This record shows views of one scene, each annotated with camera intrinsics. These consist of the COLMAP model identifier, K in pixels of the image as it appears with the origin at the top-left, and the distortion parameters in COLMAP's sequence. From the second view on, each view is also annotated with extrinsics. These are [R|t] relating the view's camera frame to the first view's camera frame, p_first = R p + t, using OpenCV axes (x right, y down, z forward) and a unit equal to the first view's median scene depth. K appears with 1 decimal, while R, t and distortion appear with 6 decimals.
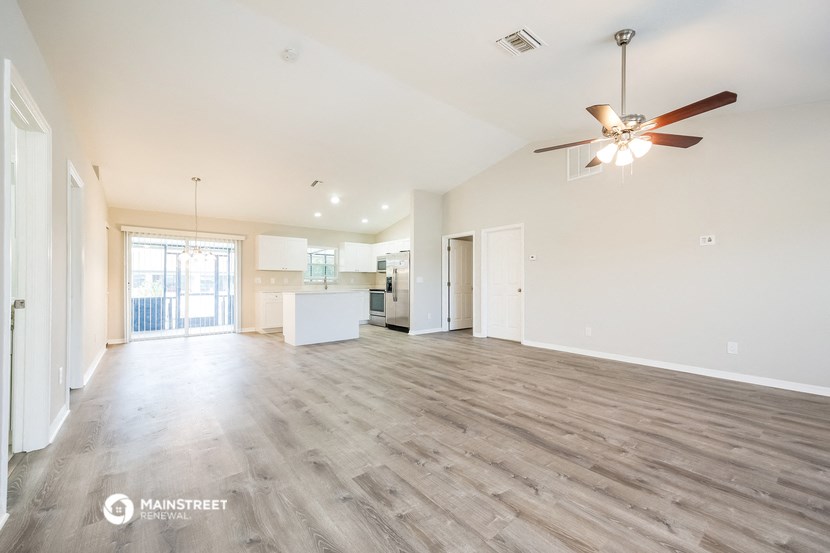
lens RADIAL K [[379.5, 0, 419.7], [0, 379.5, 290.5], [0, 0, 1]] dist [-0.002325, -0.000317]
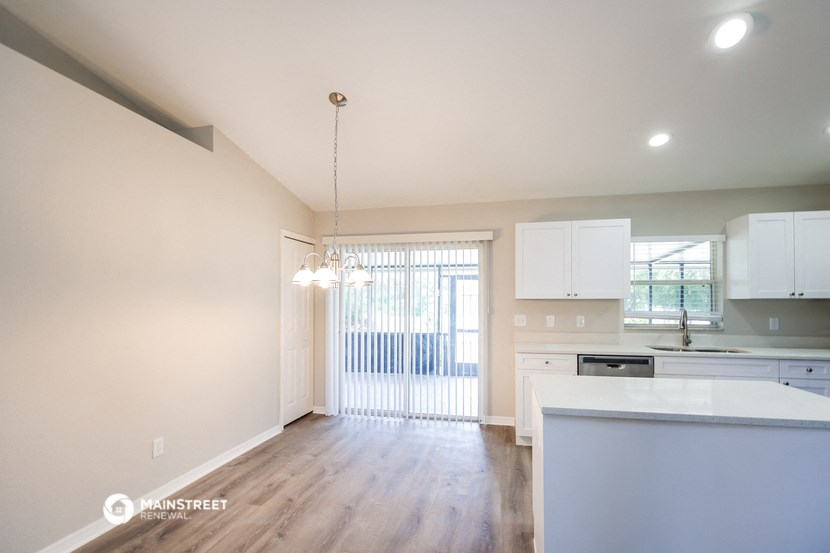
lens RADIAL K [[379.5, 0, 419.7], [0, 379.5, 290.5], [0, 0, 1]] dist [-0.002325, -0.000317]
pose [[0.663604, -0.026497, -0.747615, -0.135635], [-0.015106, 0.998694, -0.048804, -0.035063], [0.747932, 0.043680, 0.662337, 0.527965]]
